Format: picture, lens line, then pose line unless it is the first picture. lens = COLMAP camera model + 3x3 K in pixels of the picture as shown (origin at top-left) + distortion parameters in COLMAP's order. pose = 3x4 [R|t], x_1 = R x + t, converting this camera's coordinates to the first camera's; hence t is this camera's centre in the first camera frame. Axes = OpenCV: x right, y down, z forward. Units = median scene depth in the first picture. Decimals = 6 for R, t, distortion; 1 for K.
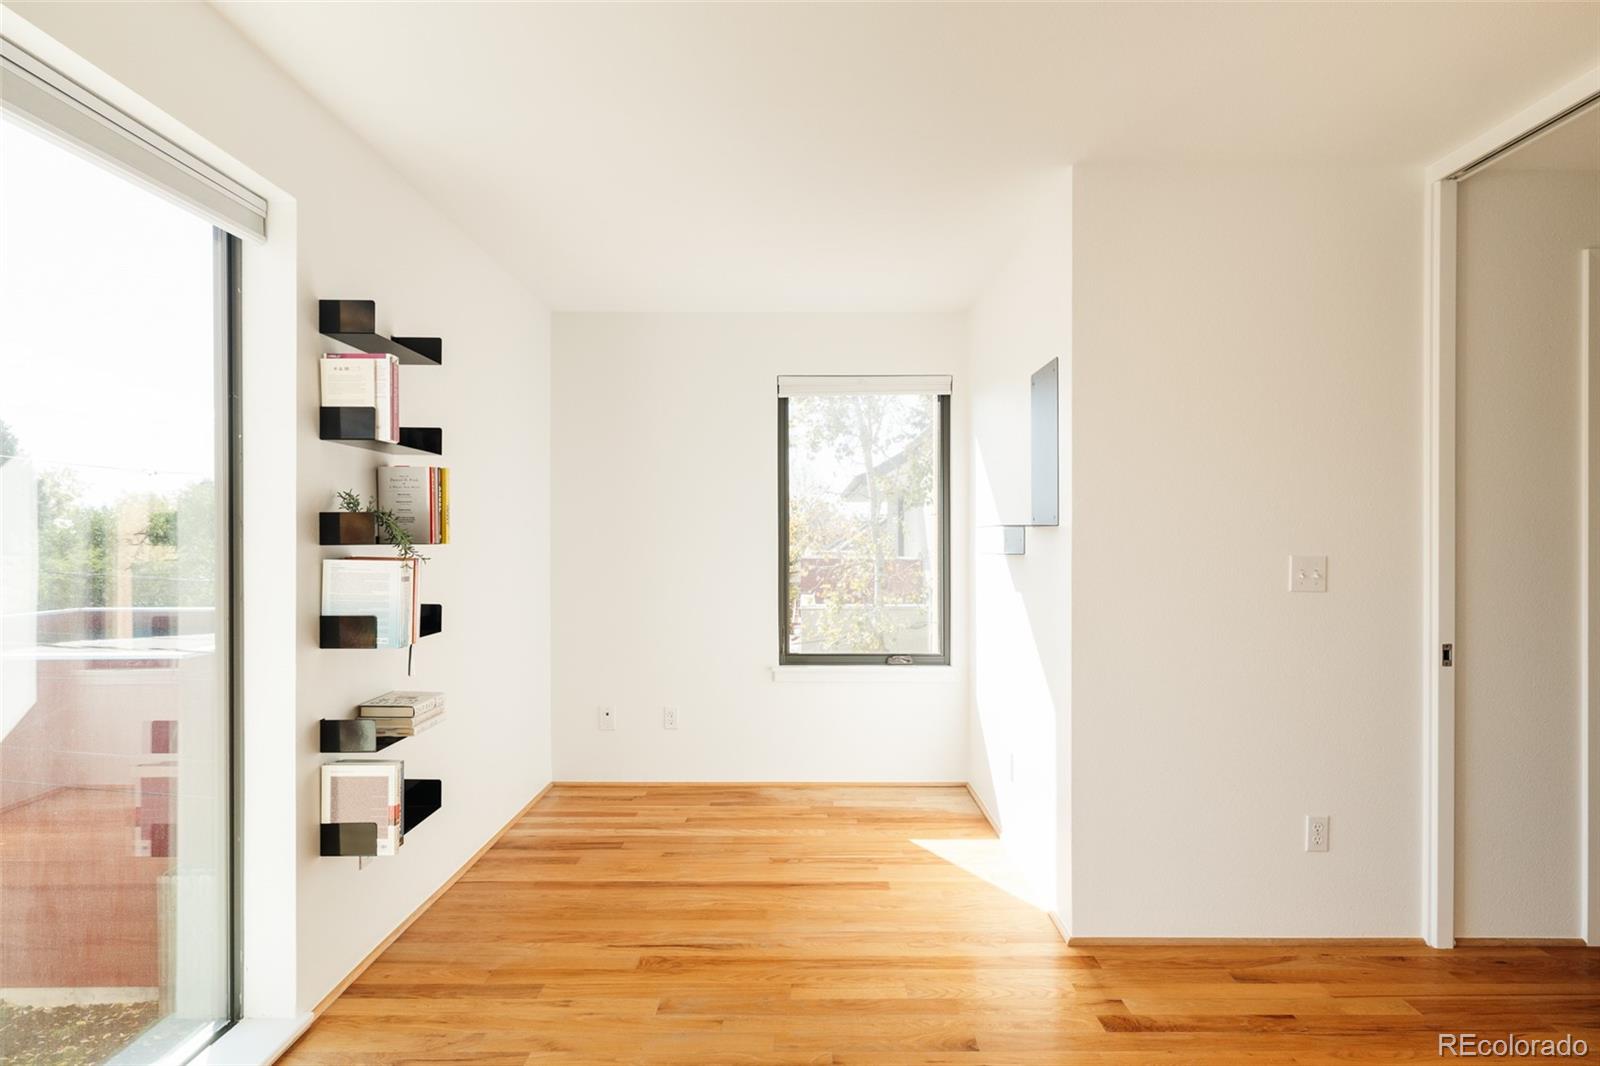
lens RADIAL K [[881.9, 0, 801.8], [0, 881.9, 533.9], [0, 0, 1]] dist [-0.001394, 0.000431]
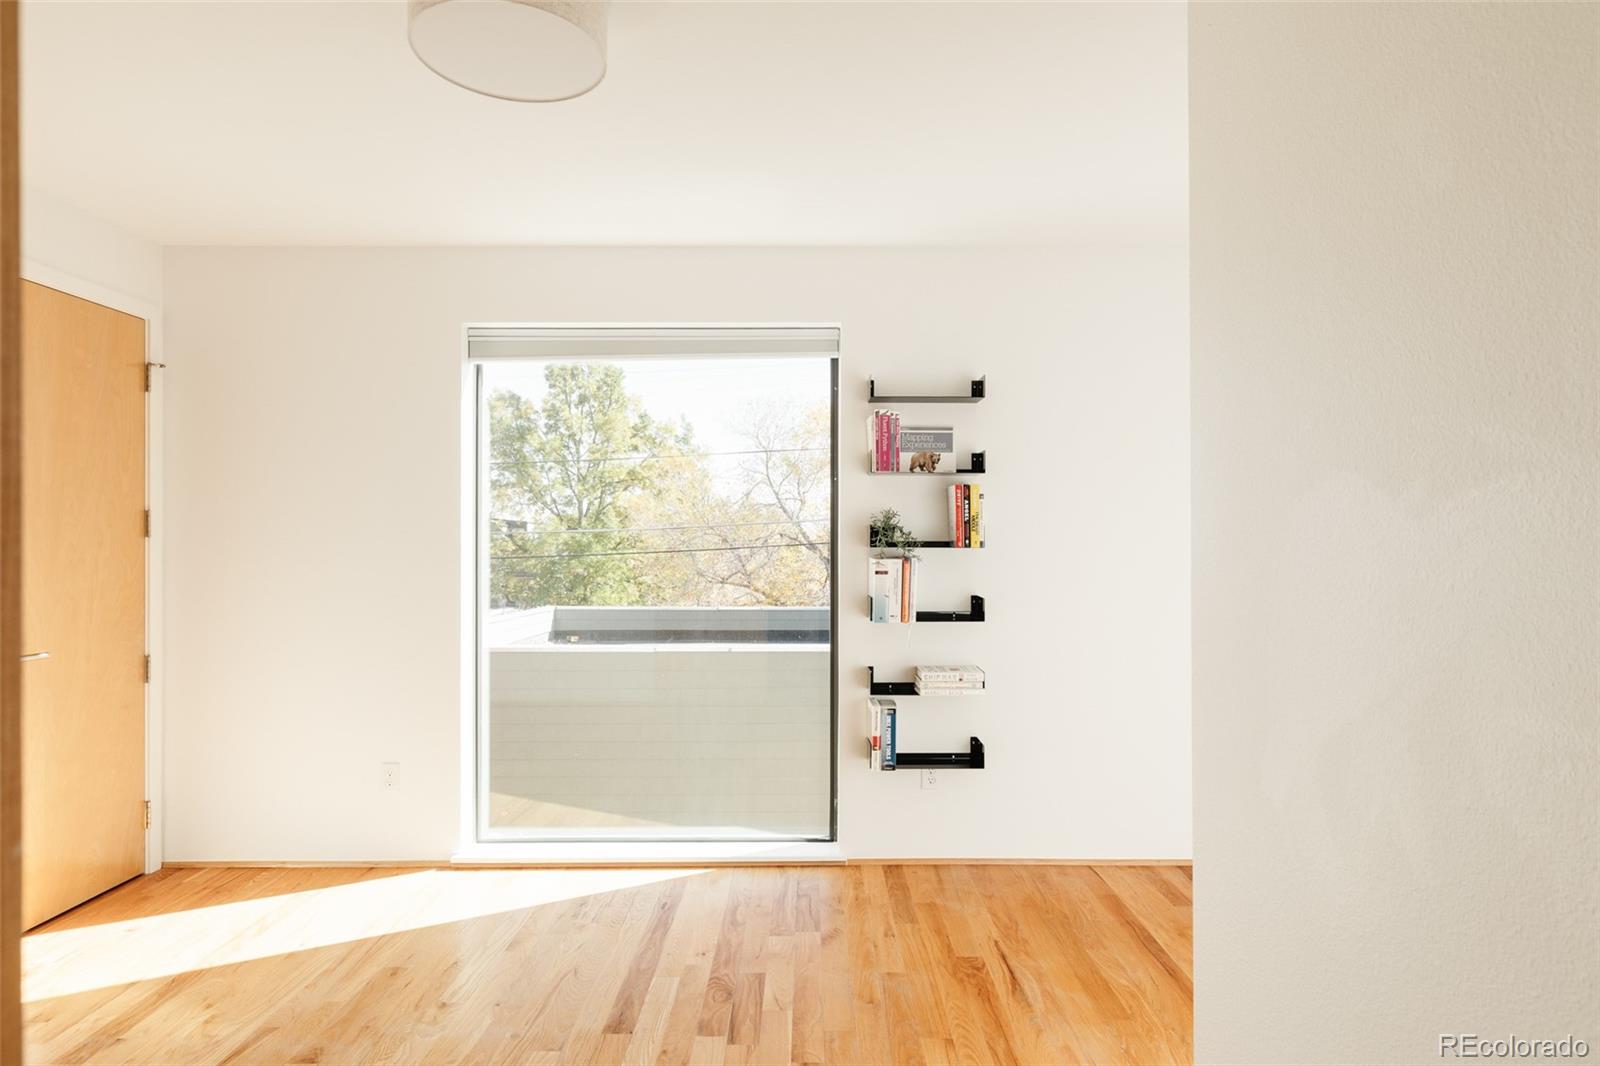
lens RADIAL K [[902.7, 0, 801.6], [0, 902.7, 538.9], [0, 0, 1]] dist [-0.003356, -0.000310]
pose [[-0.009111, -0.005097, -0.999946, 0.865089], [0.003492, 0.999981, -0.005129, 0.005371], [0.999952, -0.003538, -0.009093, 0.815806]]
